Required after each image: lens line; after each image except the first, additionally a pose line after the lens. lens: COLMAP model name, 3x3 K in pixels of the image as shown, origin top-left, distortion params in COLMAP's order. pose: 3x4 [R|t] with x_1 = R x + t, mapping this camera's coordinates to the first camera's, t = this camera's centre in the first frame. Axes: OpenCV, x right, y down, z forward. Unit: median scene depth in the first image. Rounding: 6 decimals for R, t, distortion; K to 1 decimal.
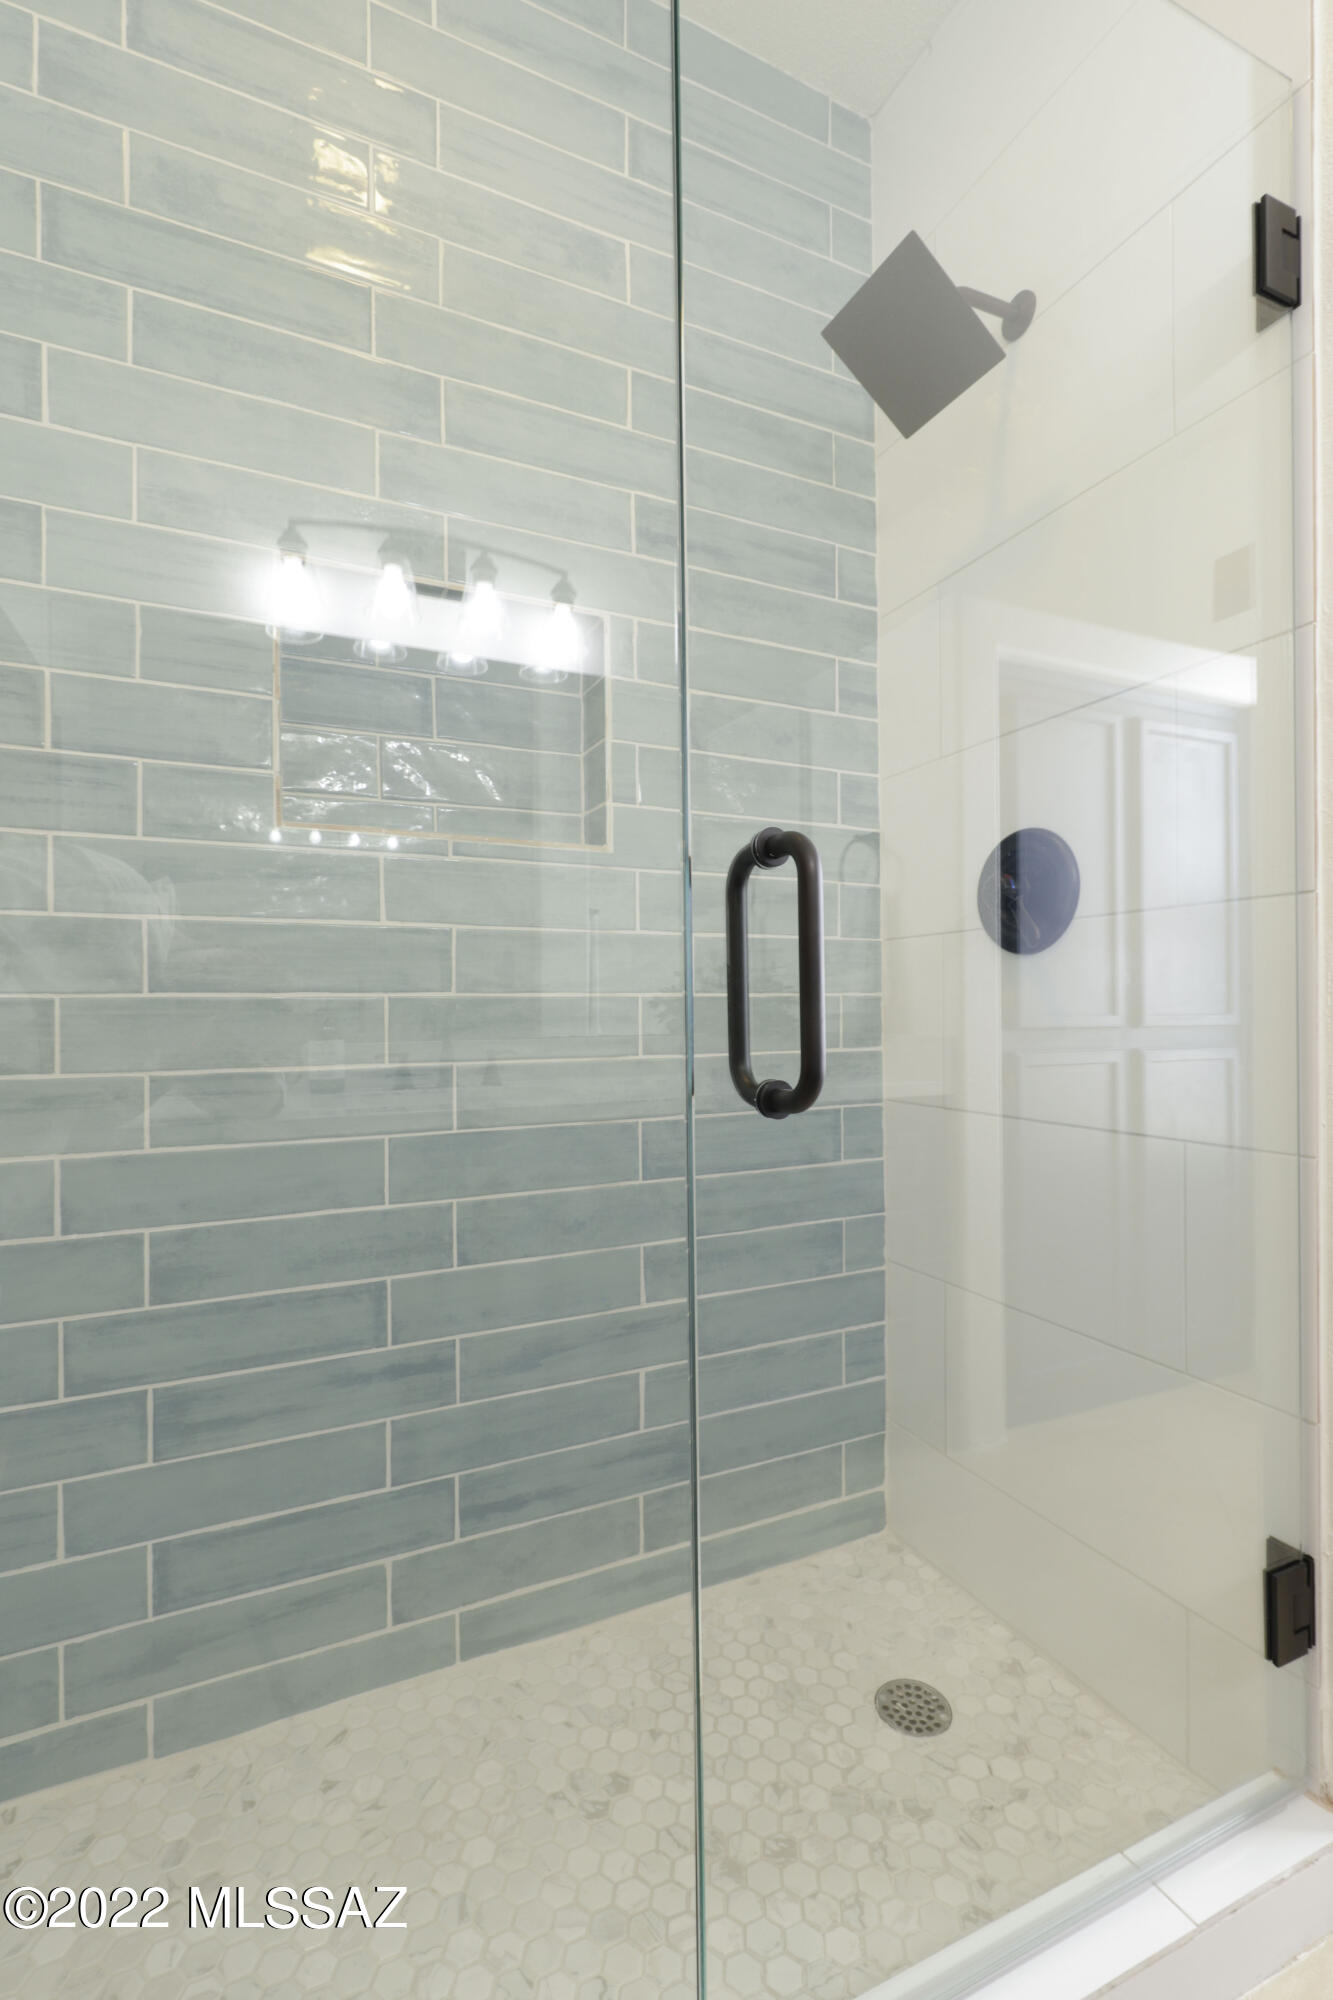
lens RADIAL K [[915.1, 0, 662.7], [0, 915.1, 1032.0], [0, 0, 1]] dist [-0.000484, -0.000903]
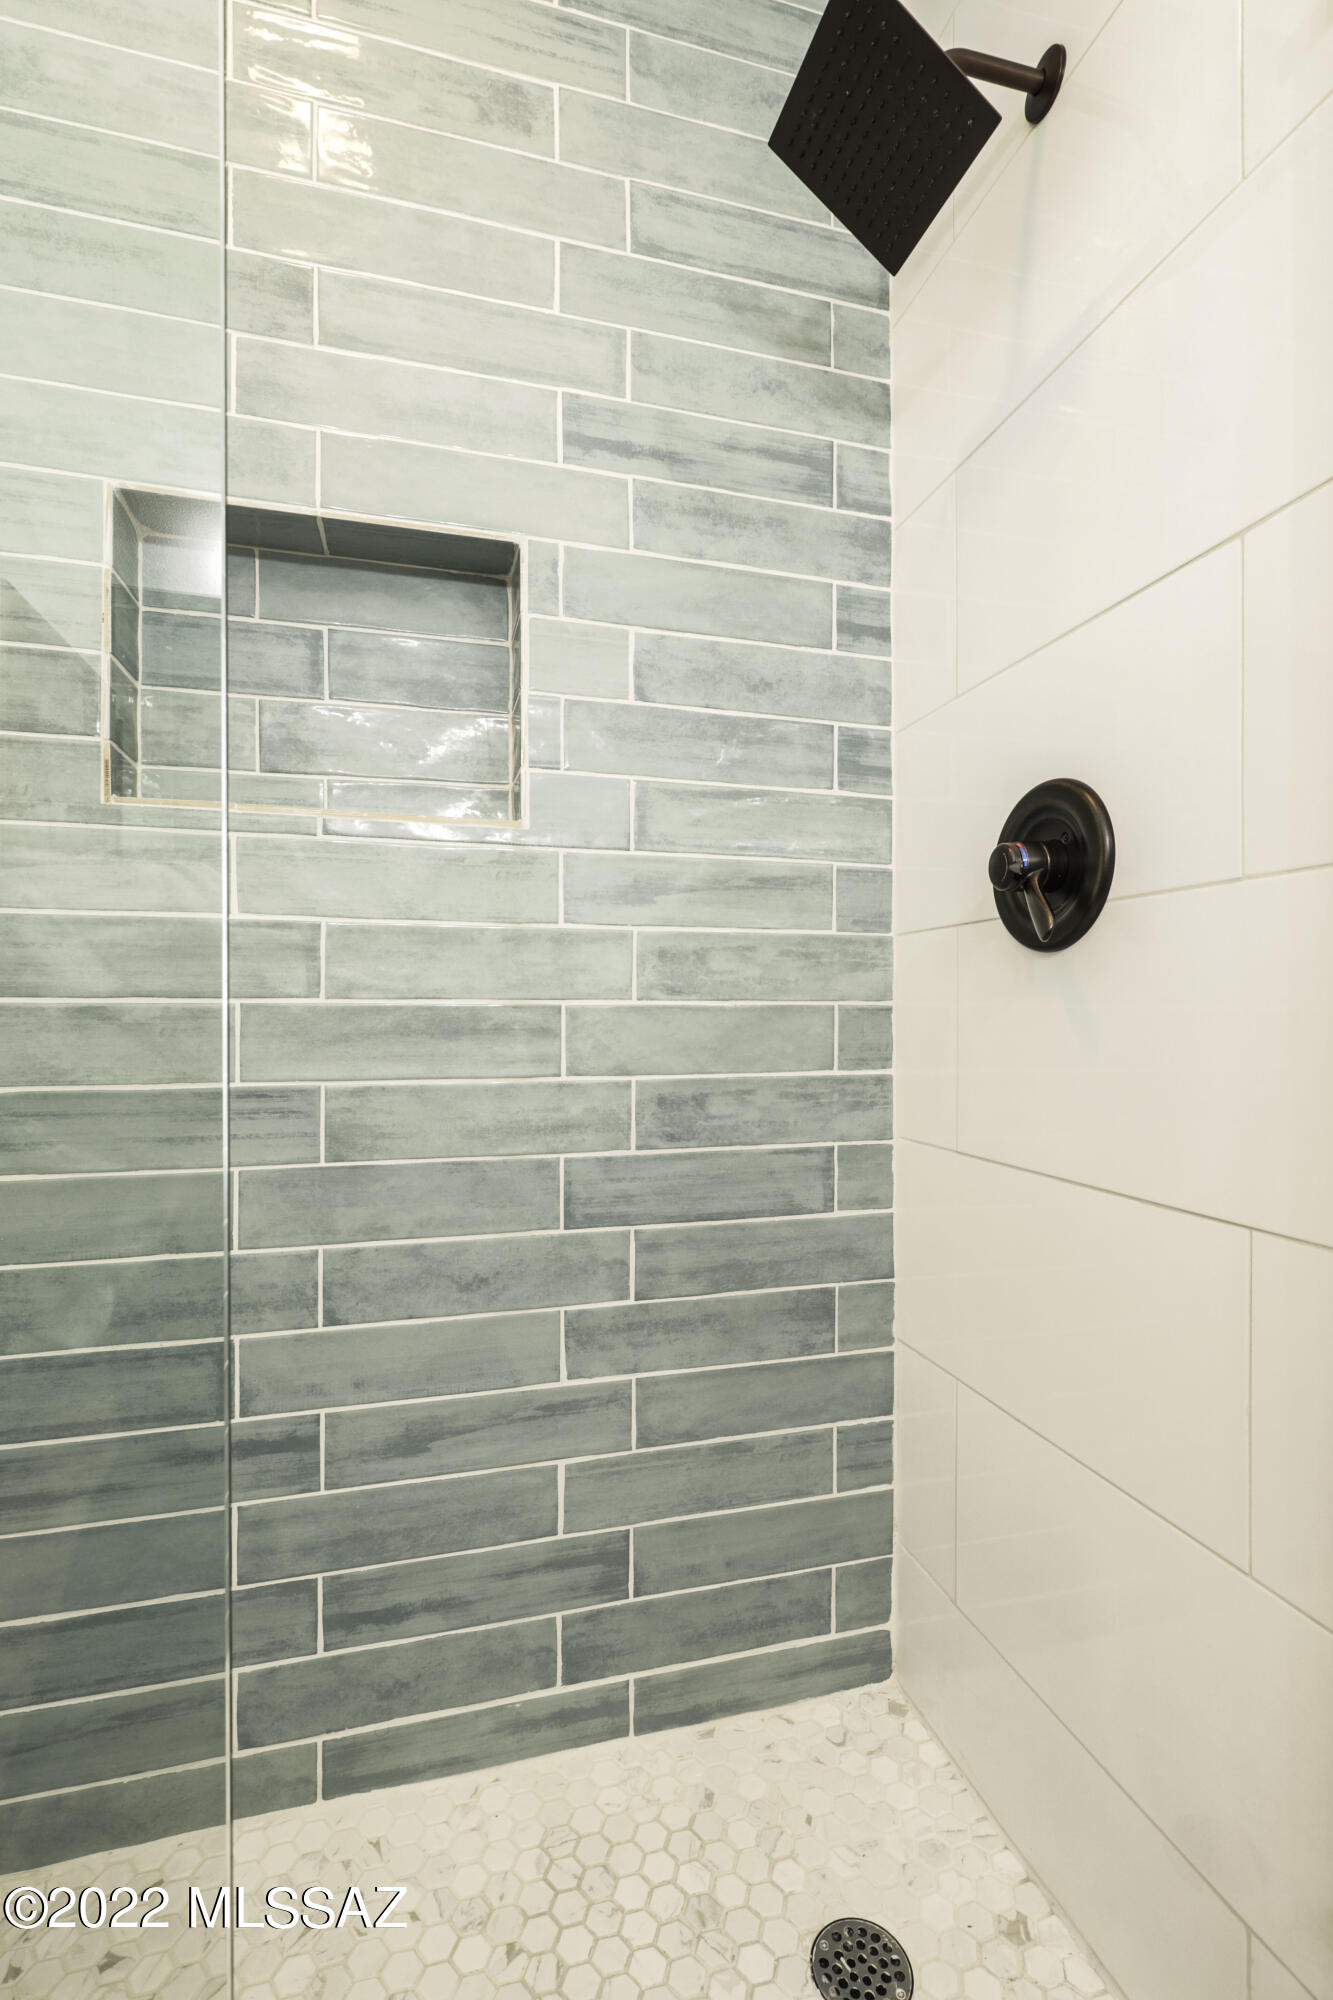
lens RADIAL K [[915.1, 0, 662.7], [0, 915.1, 1032.0], [0, 0, 1]] dist [-0.000484, -0.000903]
pose [[0.985407, 0.011777, -0.169807, 0.203669], [-0.012546, 0.999915, -0.003454, -0.012839], [0.169752, 0.005534, 0.985471, 0.211231]]
